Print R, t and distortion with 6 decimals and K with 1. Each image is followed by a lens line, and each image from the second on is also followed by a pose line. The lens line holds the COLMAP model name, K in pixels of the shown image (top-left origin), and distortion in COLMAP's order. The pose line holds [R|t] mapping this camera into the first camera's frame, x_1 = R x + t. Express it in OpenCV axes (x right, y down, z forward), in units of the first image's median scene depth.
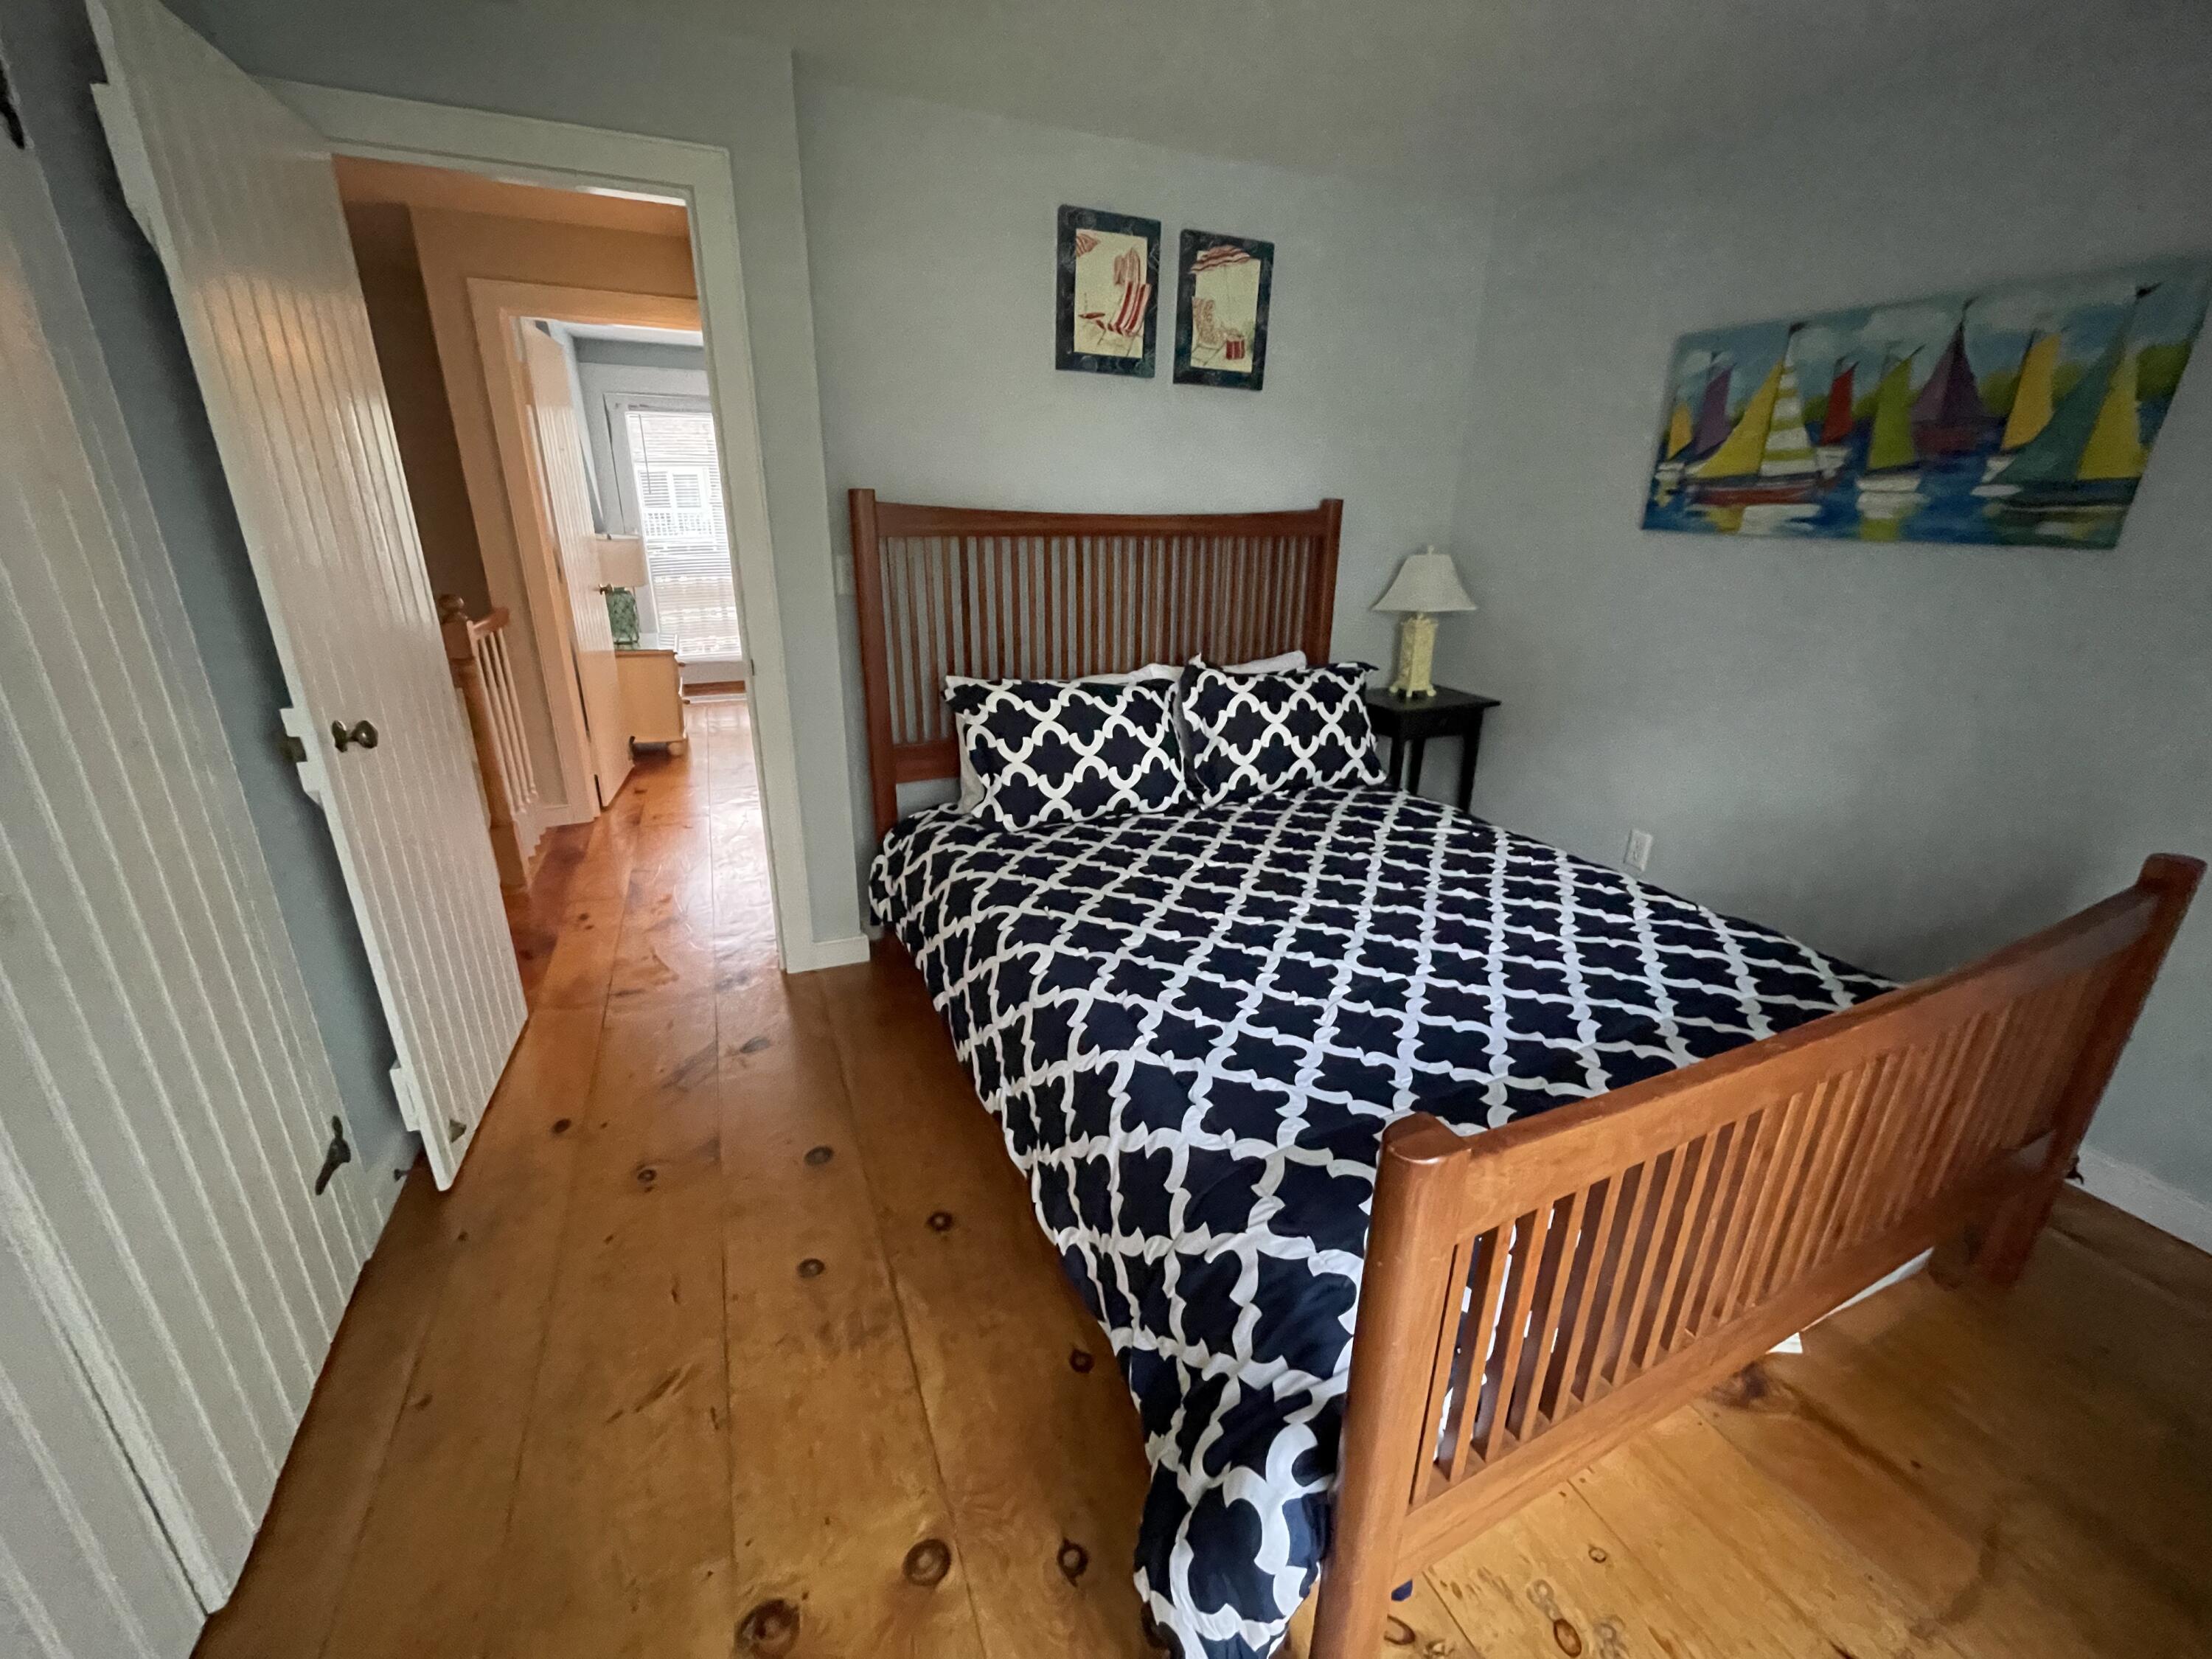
lens RADIAL K [[893.4, 0, 1100.8], [0, 893.4, 834.4], [0, 0, 1]] dist [0.001281, -0.000146]
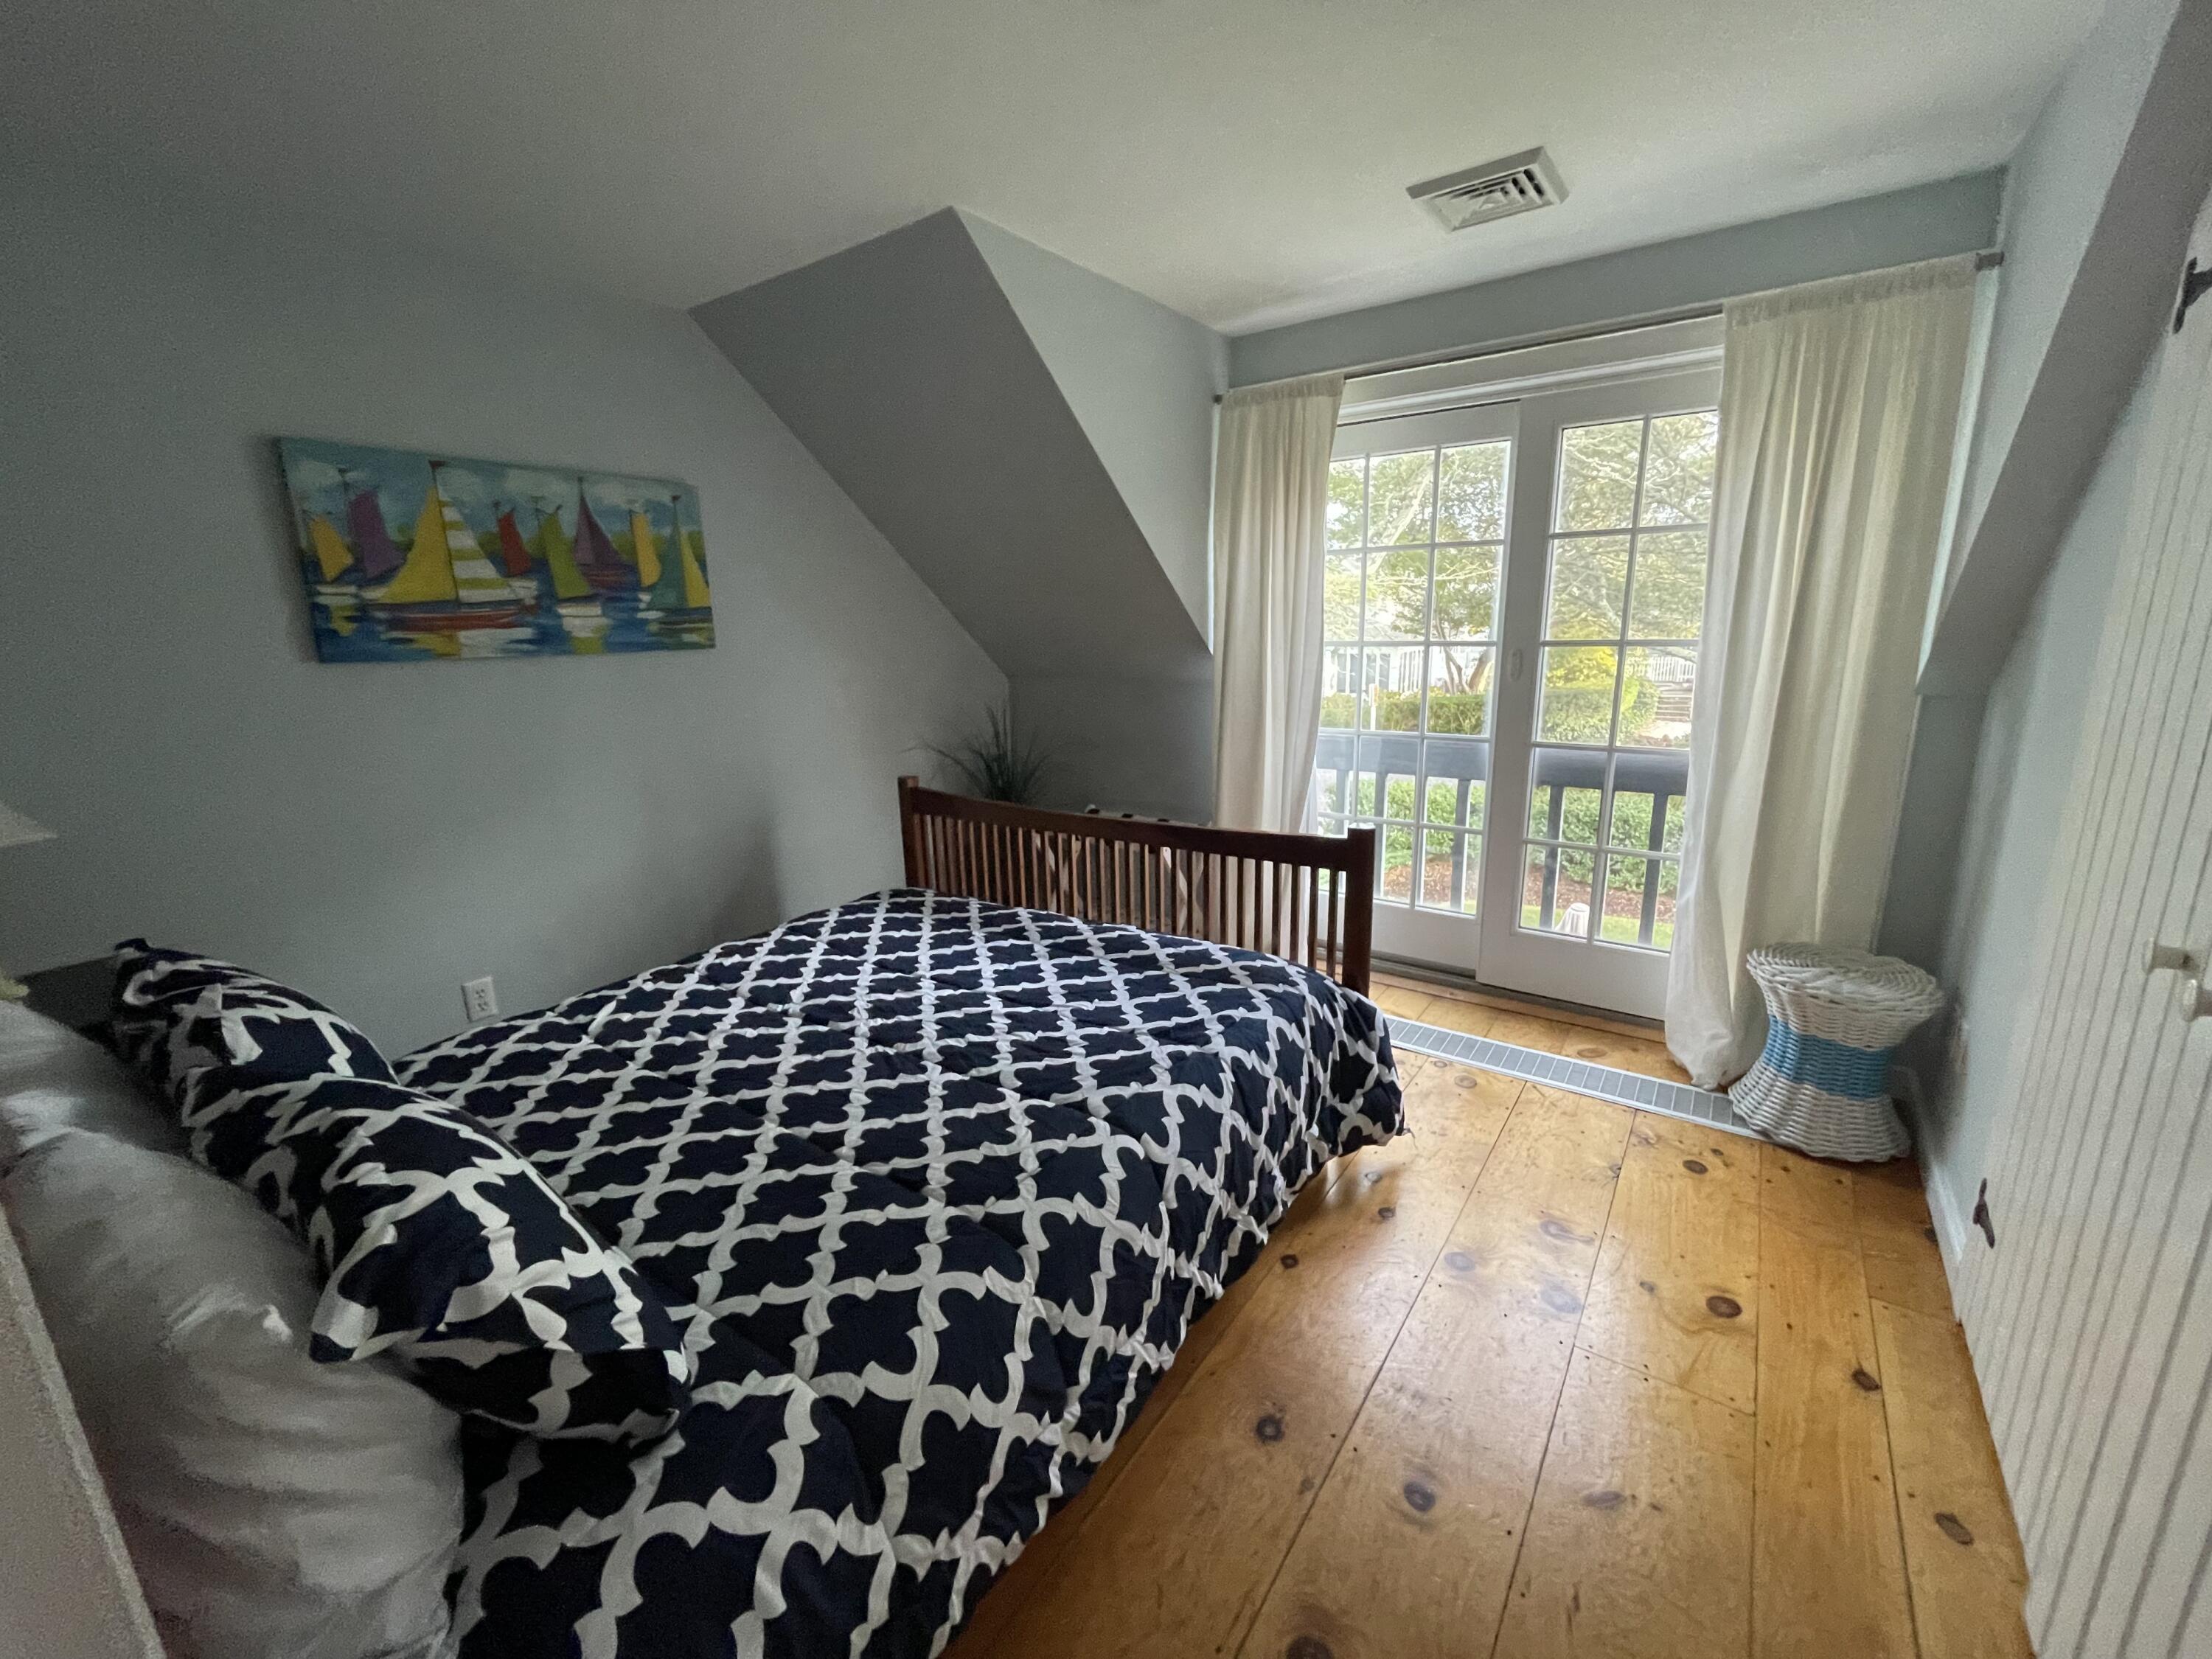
lens RADIAL K [[893.4, 0, 1104.8], [0, 893.4, 825.5], [0, 0, 1]] dist [0.001281, -0.000146]
pose [[-0.500243, -0.191118, 0.844530, -0.566575], [0.325039, 0.862563, 0.387731, -0.363414], [-0.802562, 0.468465, -0.369370, 0.974871]]
